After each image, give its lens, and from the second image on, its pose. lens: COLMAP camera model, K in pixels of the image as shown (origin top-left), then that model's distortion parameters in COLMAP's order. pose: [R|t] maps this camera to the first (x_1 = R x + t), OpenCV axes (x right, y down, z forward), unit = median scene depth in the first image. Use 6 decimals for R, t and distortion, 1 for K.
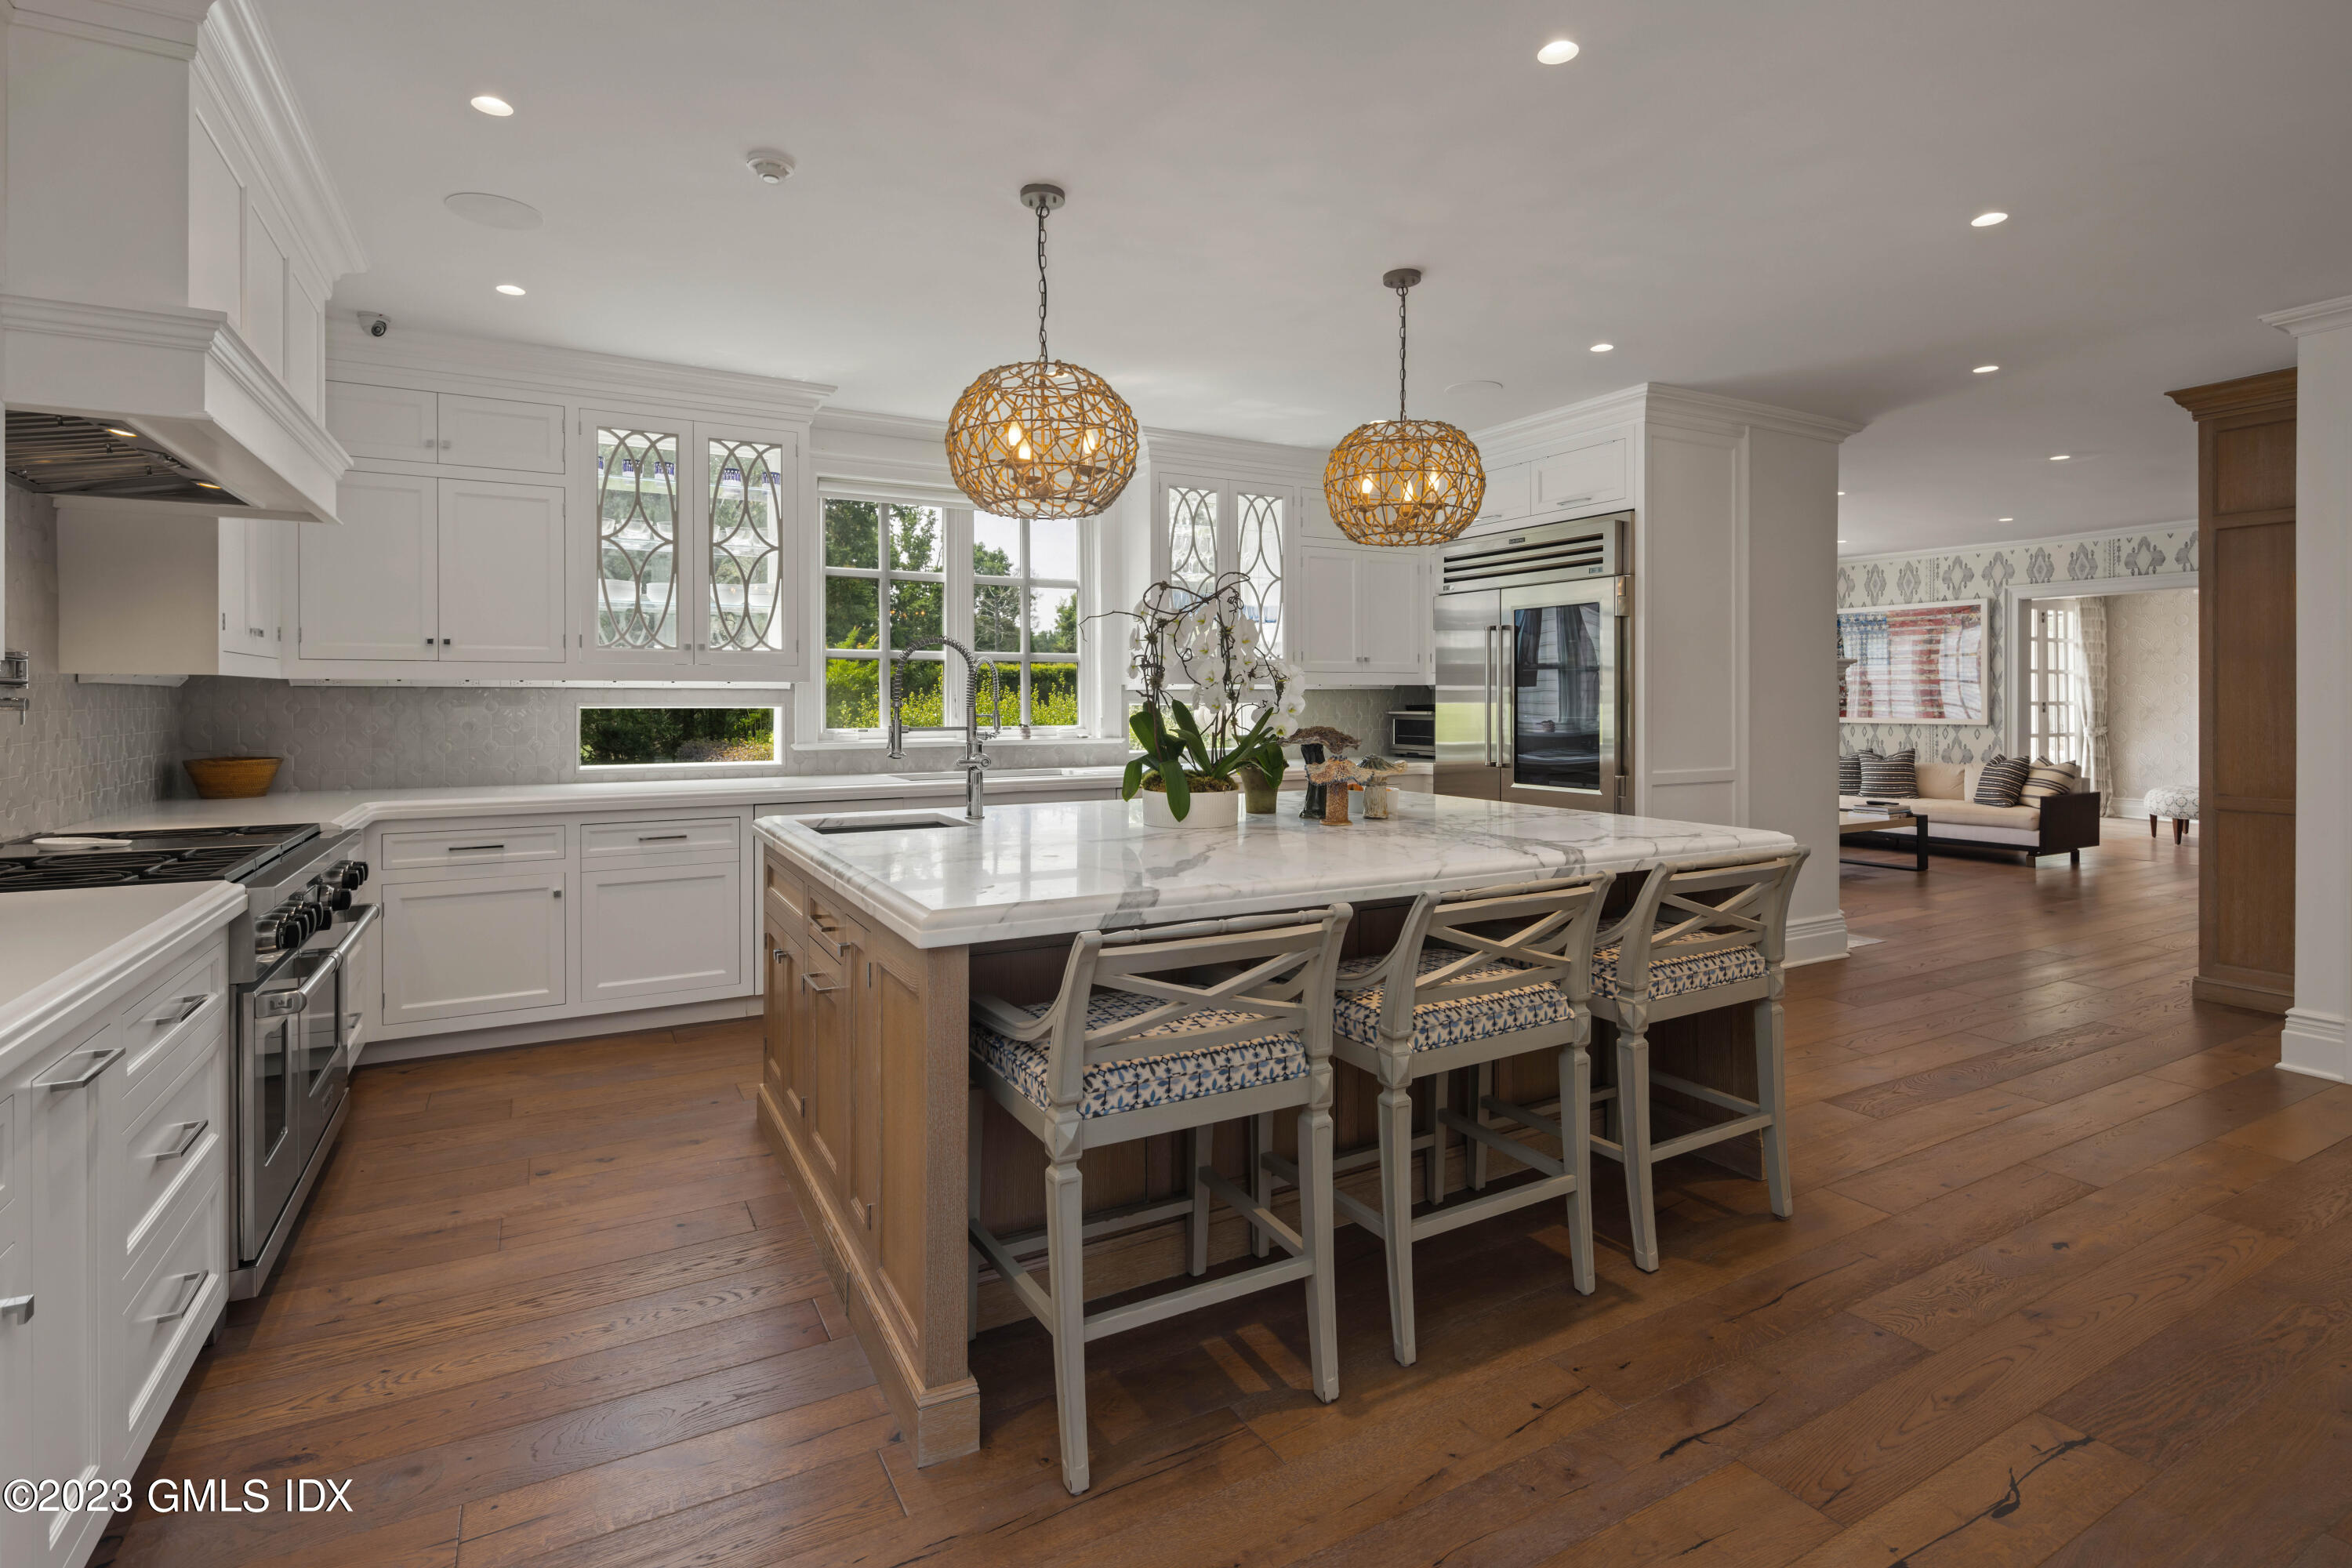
lens RADIAL K [[1144.2, 0, 1181.5], [0, 1144.2, 709.0], [0, 0, 1]] dist [0.003648, -0.003022]
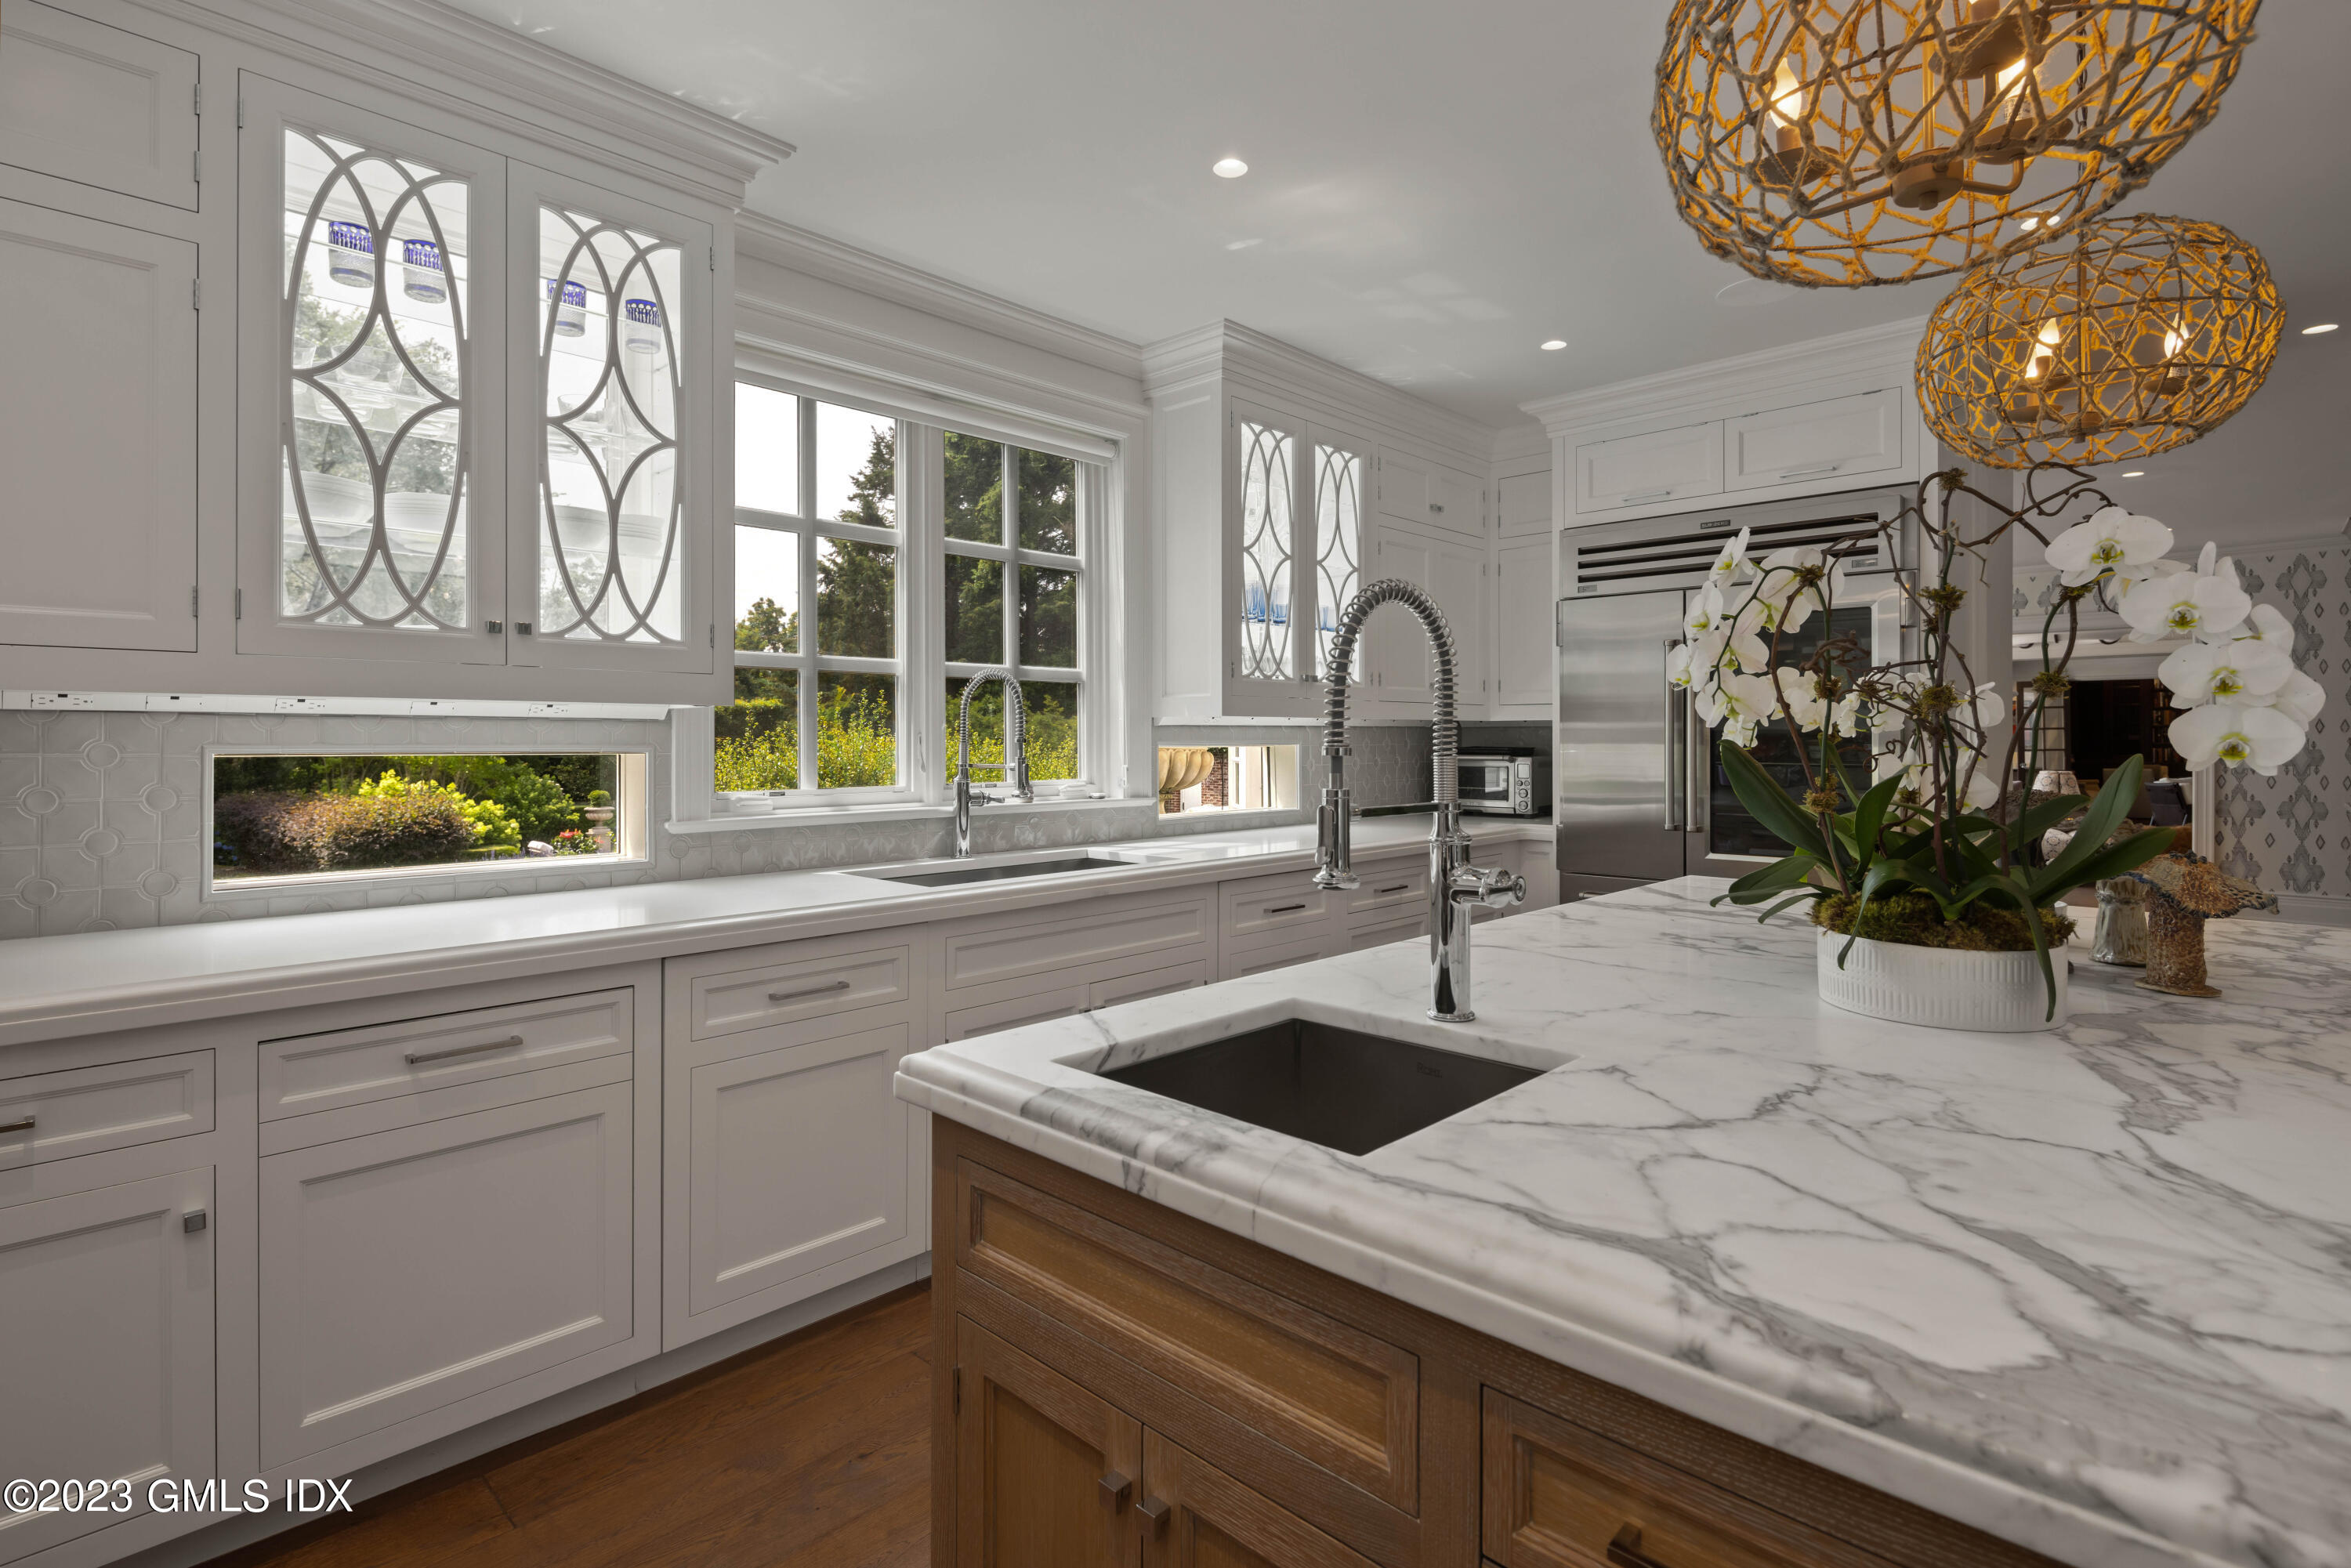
lens RADIAL K [[1146.7, 0, 1173.0], [0, 1146.7, 740.9], [0, 0, 1]] dist [-0.000820, -0.000612]
pose [[0.958551, -0.000385, 0.284921, -0.272424], [0.003172, 0.999952, -0.009320, -0.001708], [-0.284904, 0.009837, 0.958506, 0.426271]]
